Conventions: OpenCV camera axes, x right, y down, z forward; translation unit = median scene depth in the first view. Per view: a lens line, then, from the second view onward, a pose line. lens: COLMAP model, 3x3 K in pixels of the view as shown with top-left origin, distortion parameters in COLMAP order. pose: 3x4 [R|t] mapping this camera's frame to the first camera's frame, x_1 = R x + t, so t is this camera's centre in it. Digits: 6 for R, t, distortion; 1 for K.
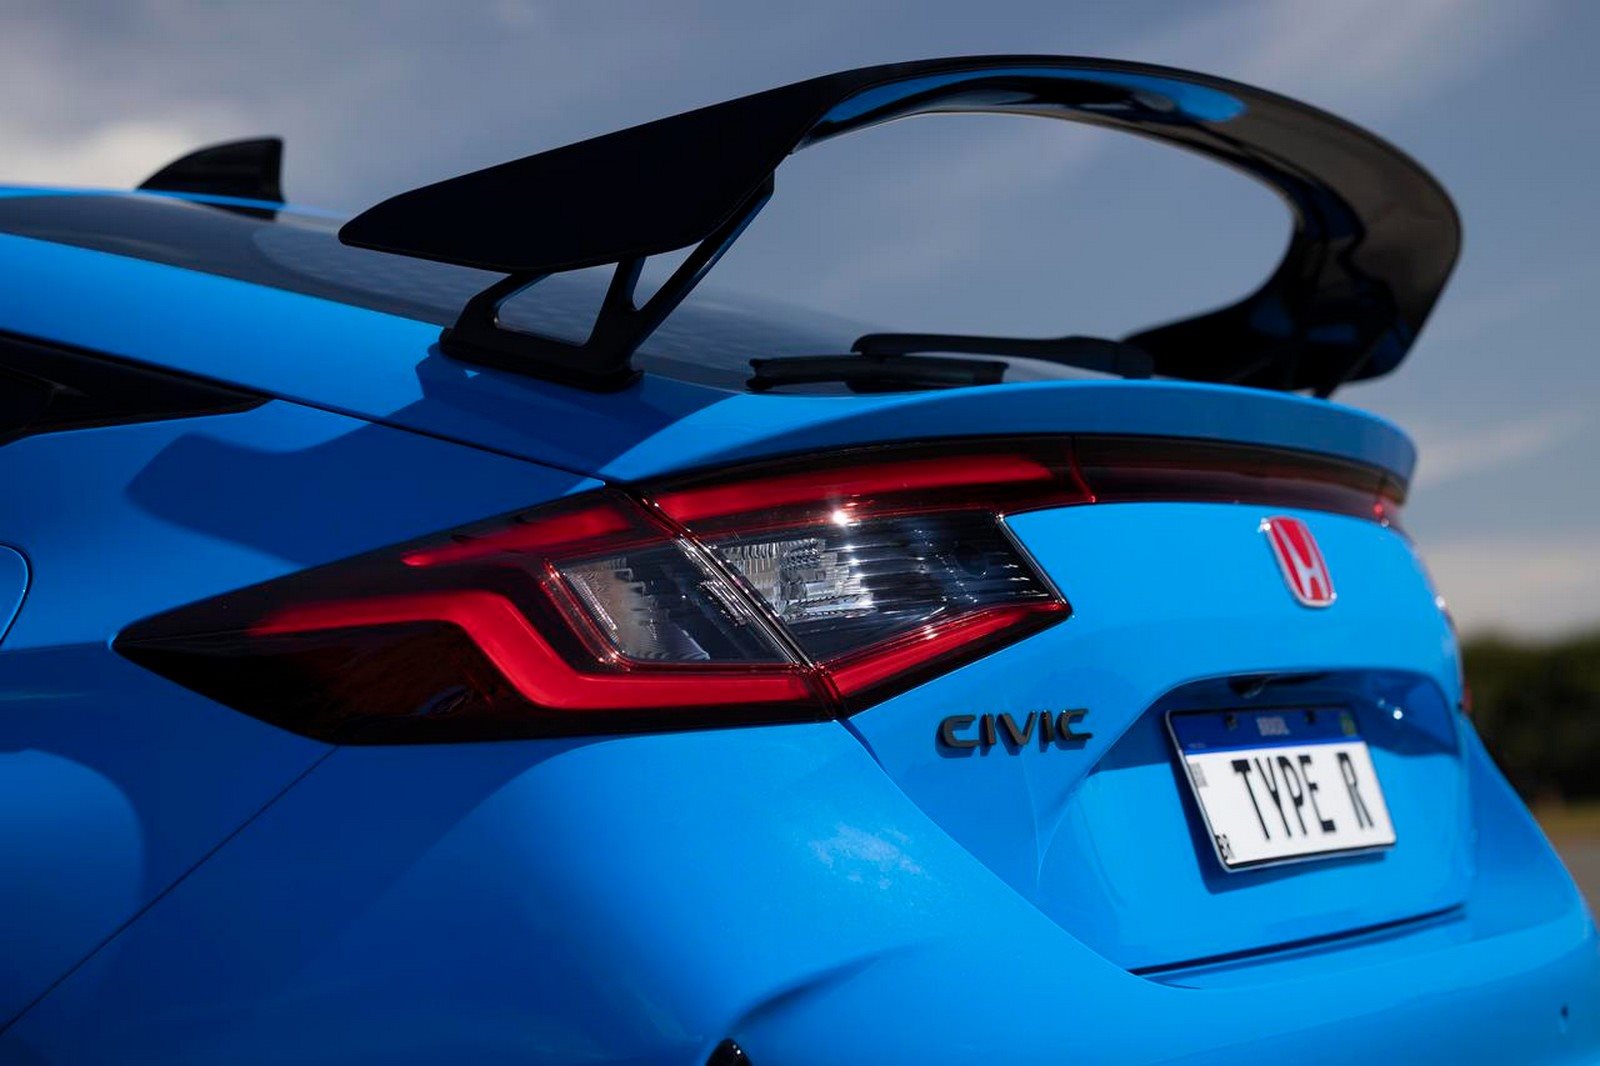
lens RADIAL K [[3877.0, 0, 800.0], [0, 3877.0, 533.0], [0, 0, 1]] dist [0.026041, 0.109432]
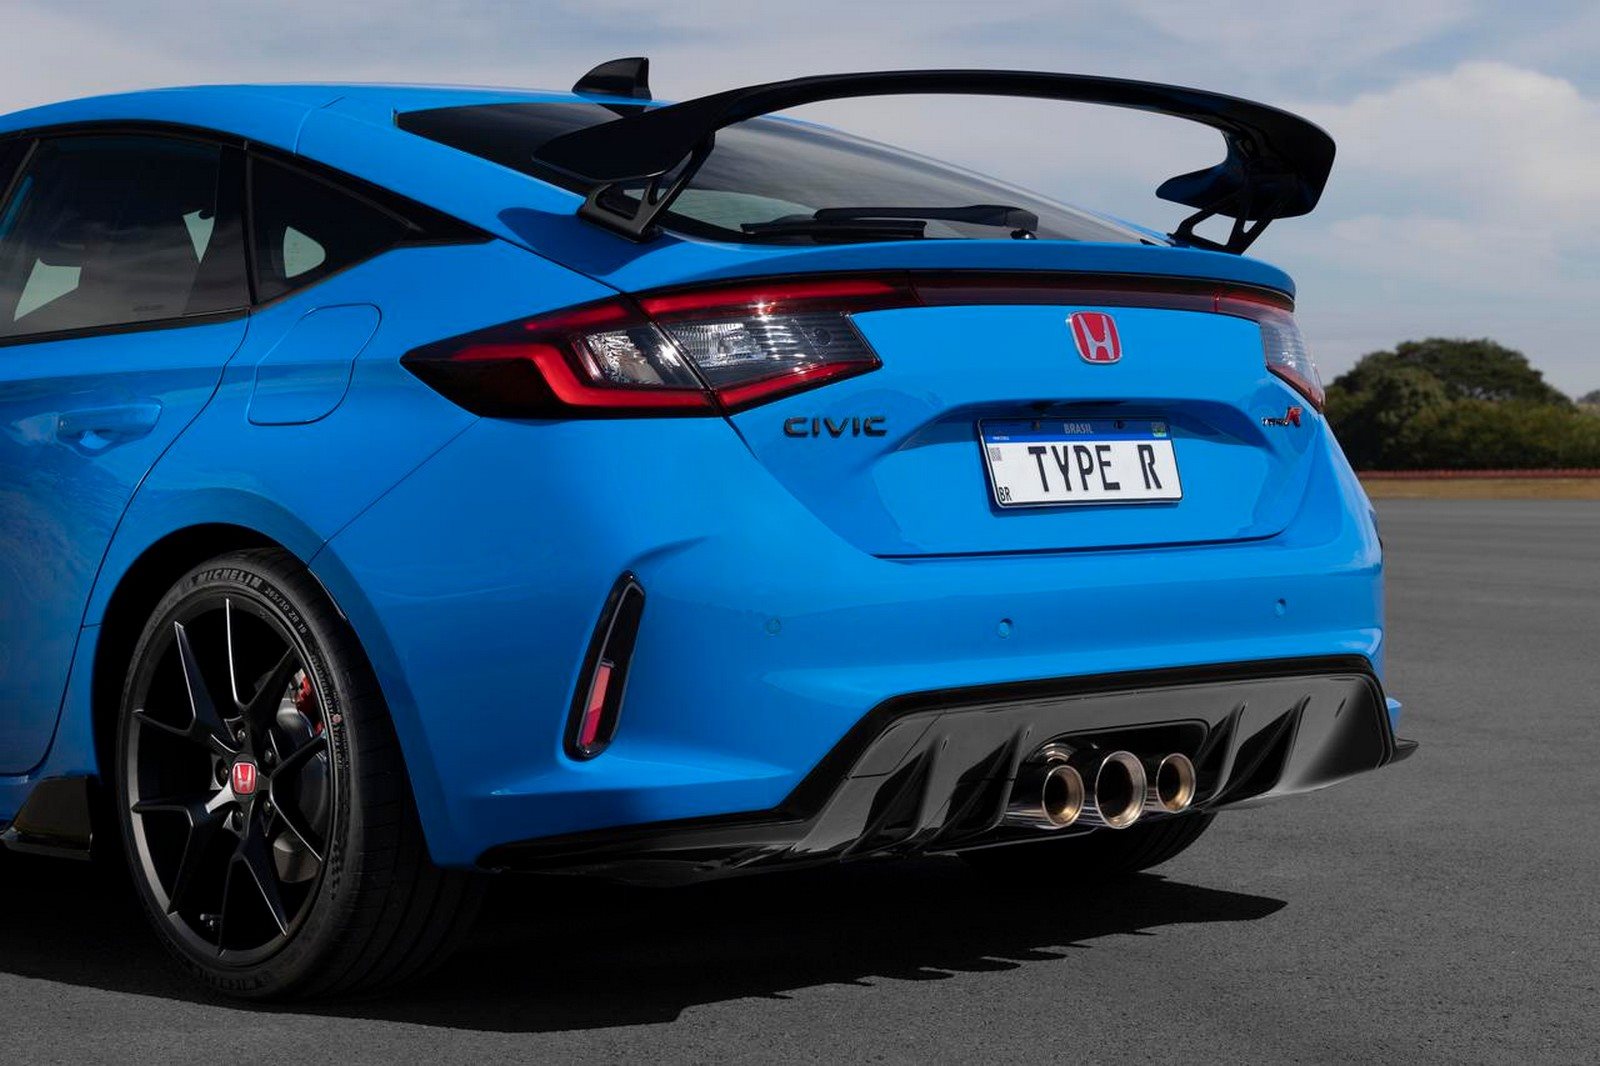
lens RADIAL K [[3483.3, 0, 800.0], [0, 3483.3, 533.0], [0, 0, 1]] dist [-0.023881, -0.007824]
pose [[0.943296, 0.067816, -0.324952, 0.560792], [-0.032469, 0.993065, 0.112995, -0.085140], [0.330361, -0.096037, 0.938956, -0.593775]]
